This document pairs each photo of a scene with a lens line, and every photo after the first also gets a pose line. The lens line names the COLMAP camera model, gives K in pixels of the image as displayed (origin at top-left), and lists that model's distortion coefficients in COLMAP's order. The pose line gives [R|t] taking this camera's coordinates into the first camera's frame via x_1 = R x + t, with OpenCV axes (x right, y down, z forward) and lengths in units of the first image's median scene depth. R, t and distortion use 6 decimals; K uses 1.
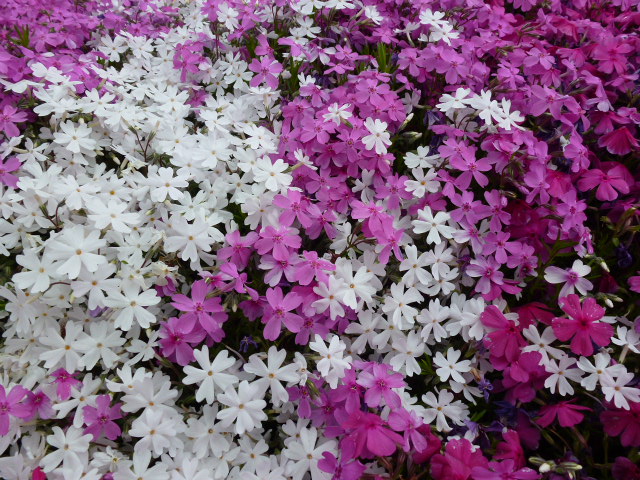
lens RADIAL K [[458.9, 0, 320.9], [0, 458.9, 237.8], [0, 0, 1]] dist [-0.050153, 0.001119]
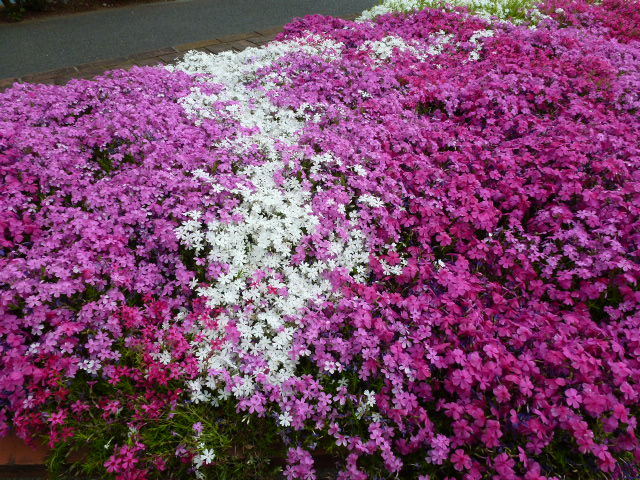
lens RADIAL K [[447.3, 0, 319.5], [0, 447.3, 240.0], [0, 0, 1]] dist [-0.000102, 0.000018]
pose [[0.994852, 0.005513, 0.101187, -0.423849], [-0.001985, 0.999388, -0.034930, 0.152495], [-0.101317, 0.034549, 0.994254, -2.592325]]
